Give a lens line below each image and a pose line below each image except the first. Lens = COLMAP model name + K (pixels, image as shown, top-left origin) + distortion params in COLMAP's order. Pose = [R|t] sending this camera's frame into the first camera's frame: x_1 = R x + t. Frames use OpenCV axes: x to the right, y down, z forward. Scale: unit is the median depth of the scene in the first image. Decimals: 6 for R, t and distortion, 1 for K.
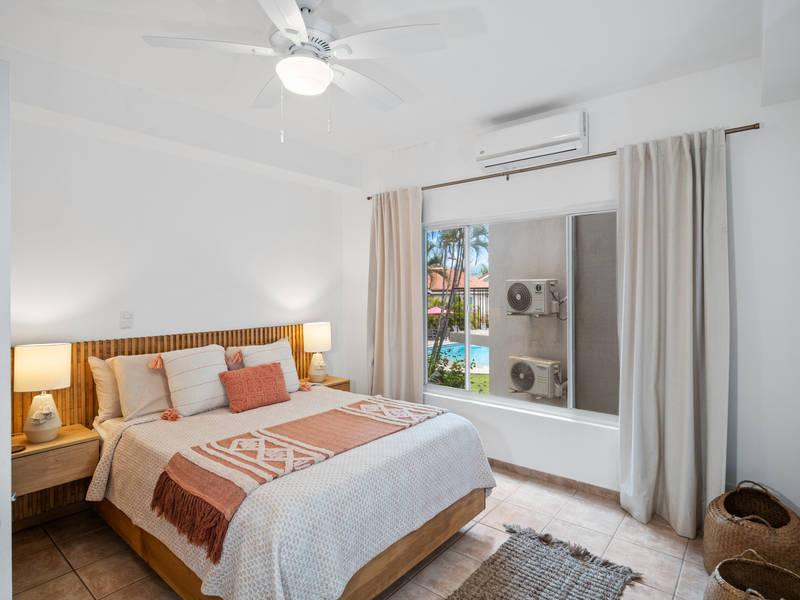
lens RADIAL K [[441.4, 0, 403.3], [0, 441.4, 287.9], [0, 0, 1]] dist [0.004726, -0.006861]
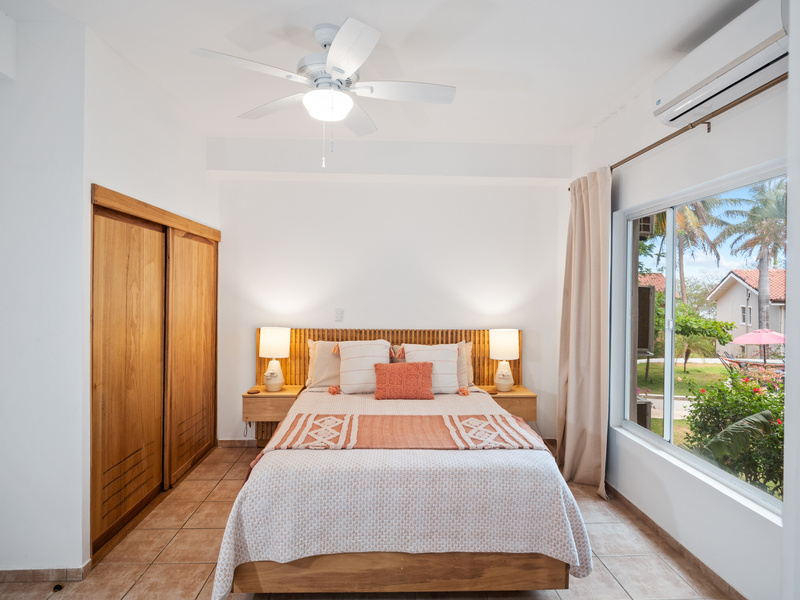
lens RADIAL K [[441.4, 0, 395.8], [0, 441.4, 295.6], [0, 0, 1]] dist [0.004726, -0.006861]
pose [[0.657105, 0.017283, -0.753601, 0.527413], [-0.011207, 0.999851, 0.013158, -0.006442], [0.753716, -0.000201, 0.657201, 0.272634]]
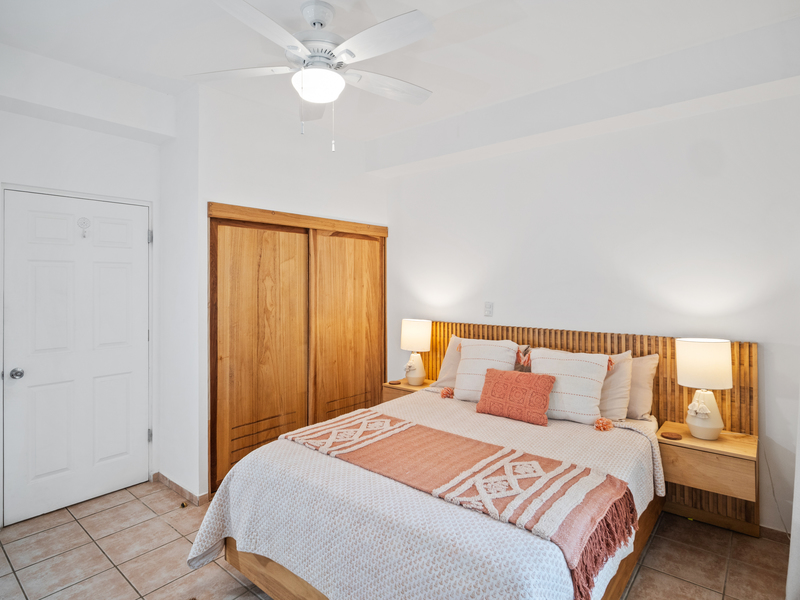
lens RADIAL K [[441.4, 0, 399.7], [0, 441.4, 280.6], [0, 0, 1]] dist [0.004726, -0.006861]
pose [[-0.027430, -0.001023, -0.999623, 0.590970], [0.005661, 0.999983, -0.001178, -0.002925], [0.999608, -0.005692, -0.027424, 0.859212]]
